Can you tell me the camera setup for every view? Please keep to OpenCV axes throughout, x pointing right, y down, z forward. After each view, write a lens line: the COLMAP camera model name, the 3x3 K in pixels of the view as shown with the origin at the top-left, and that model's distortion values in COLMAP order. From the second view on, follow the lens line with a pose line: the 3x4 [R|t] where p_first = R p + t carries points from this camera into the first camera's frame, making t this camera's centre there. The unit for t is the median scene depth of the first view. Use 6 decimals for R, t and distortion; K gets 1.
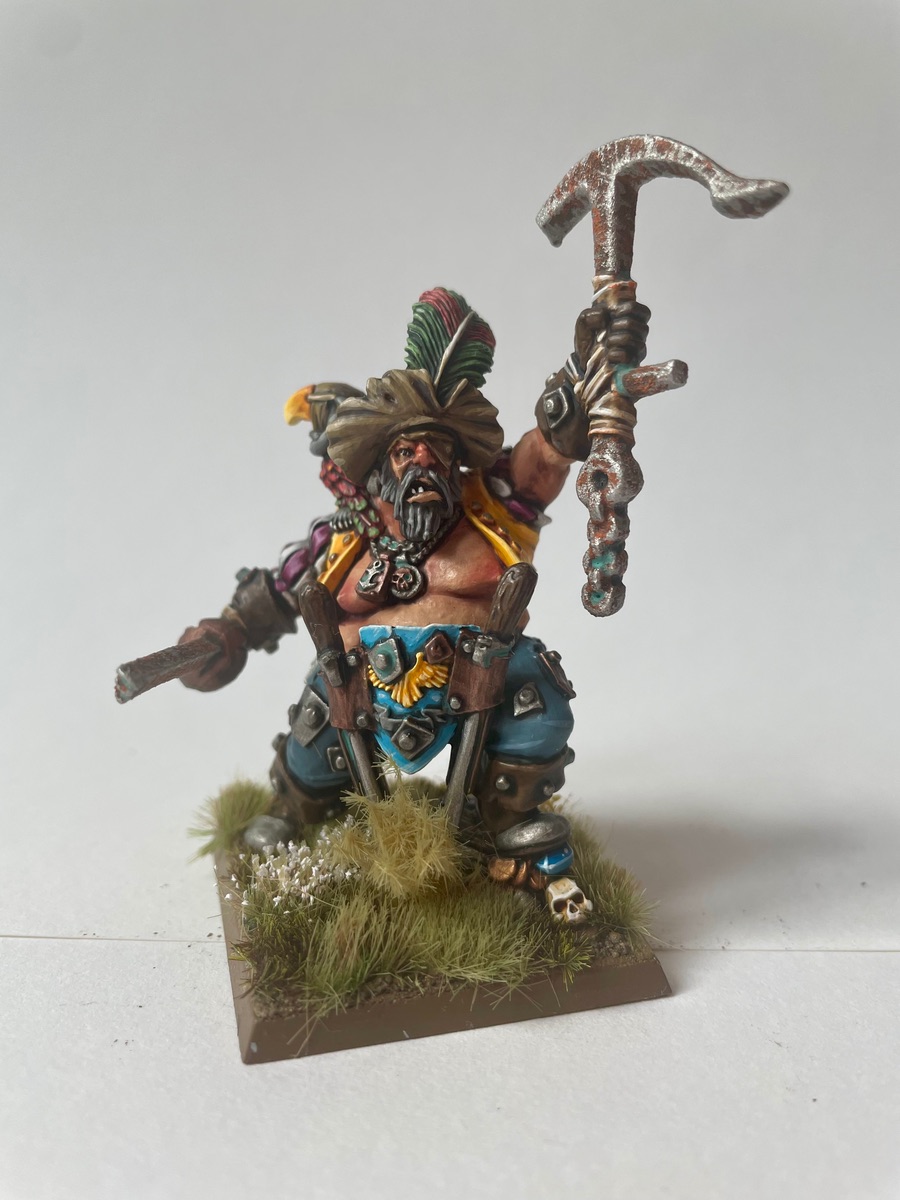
lens RADIAL K [[990.4, 0, 447.2], [0, 990.4, 603.1], [0, 0, 1]] dist [-0.003072, -0.030524]
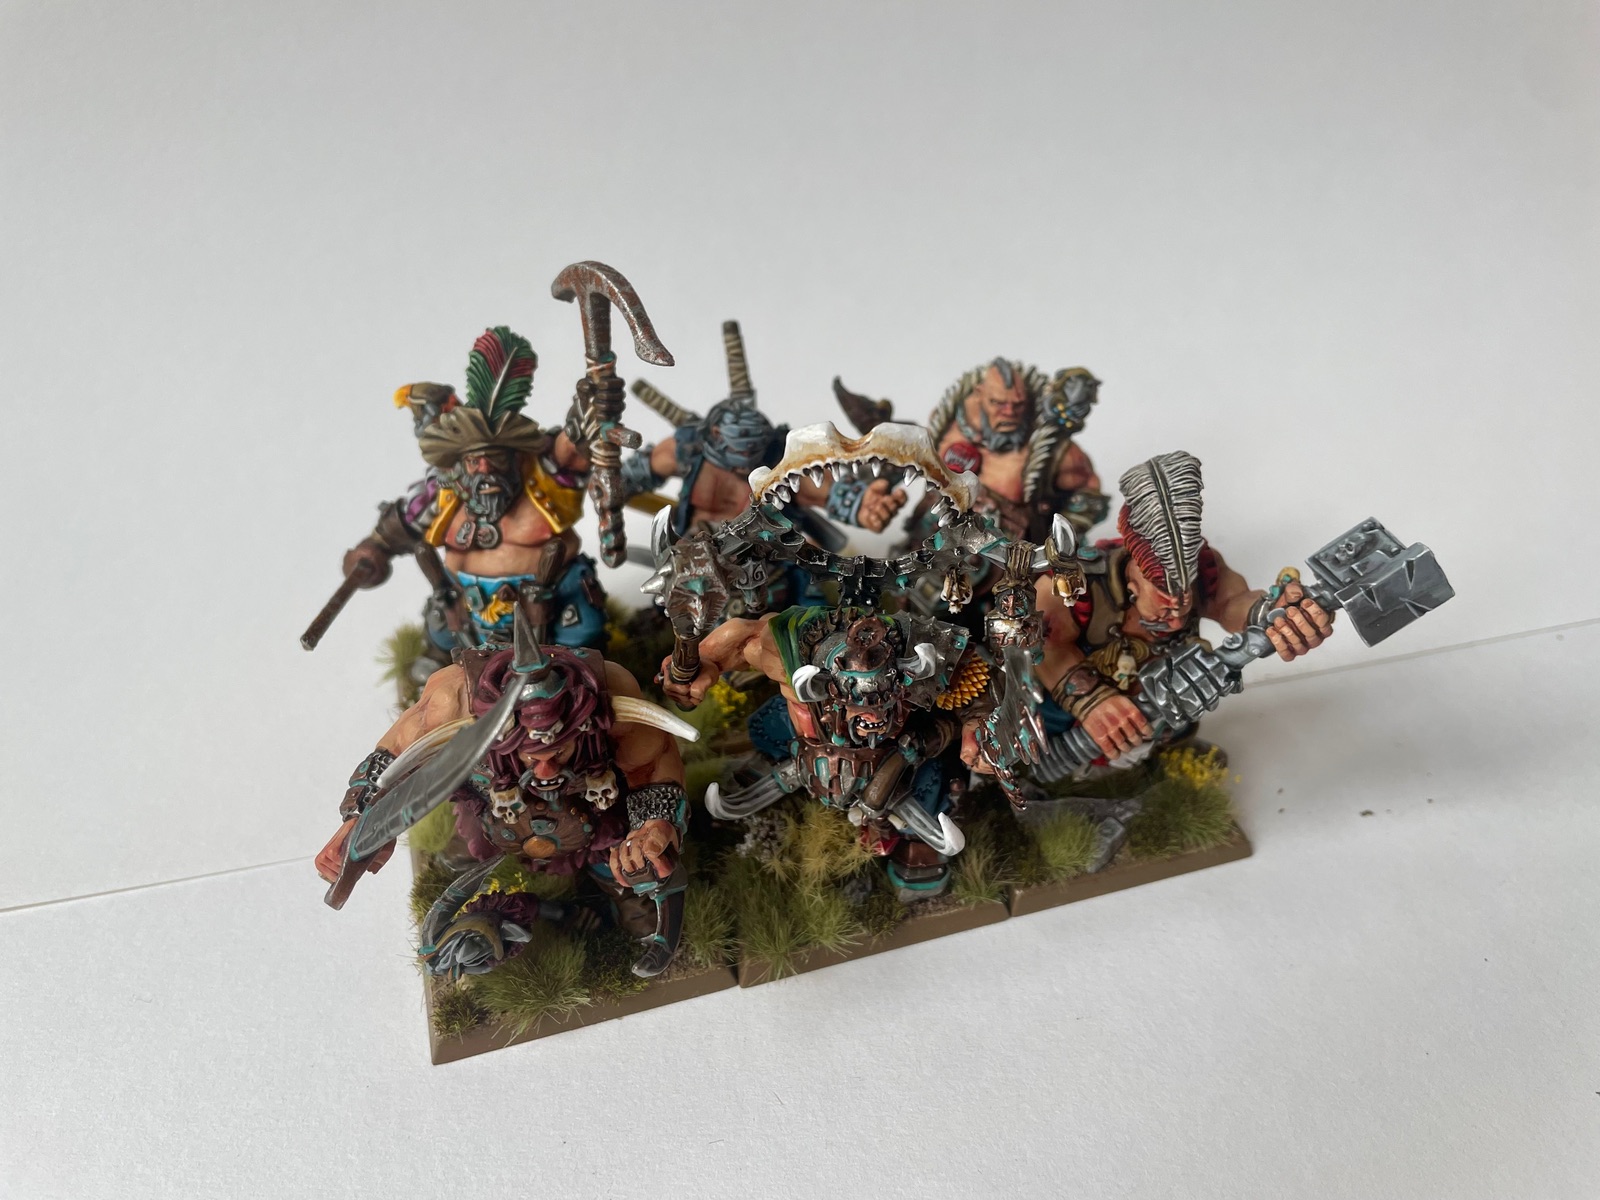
lens RADIAL K [[1320.5, 0, 798.2], [0, 1320.5, 597.5], [0, 0, 1]] dist [-0.003072, -0.030524]
pose [[0.999784, -0.011932, -0.016994, 0.459894], [0.018295, 0.893272, 0.449144, -0.825733], [0.009821, -0.449359, 0.893298, -0.809354]]
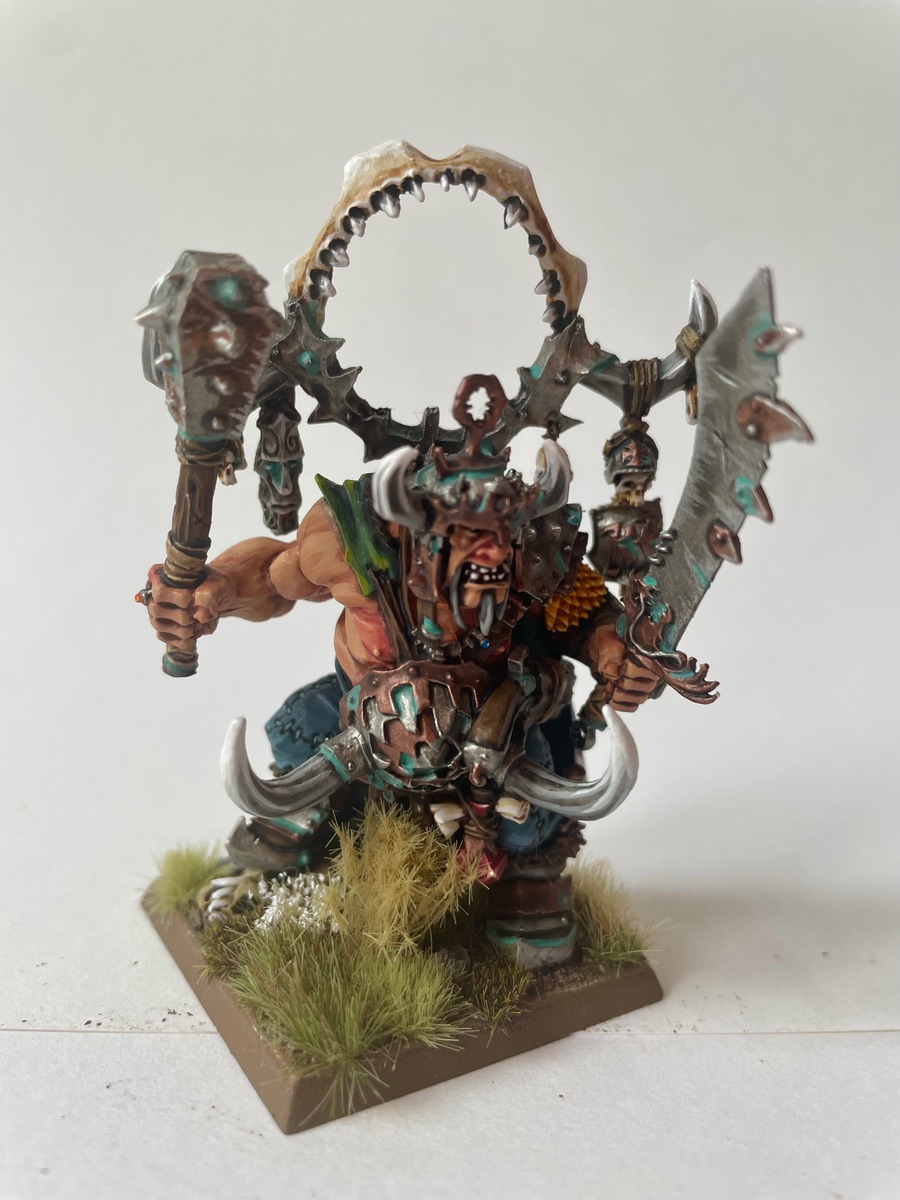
lens RADIAL K [[990.4, 0, 456.0], [0, 990.4, 601.9], [0, 0, 1]] dist [-0.003072, -0.030524]
pose [[0.967359, -0.031798, 0.251408, 0.292227], [0.034803, 0.999366, -0.007517, 0.067312], [-0.251009, 0.016021, 0.967852, -0.206703]]
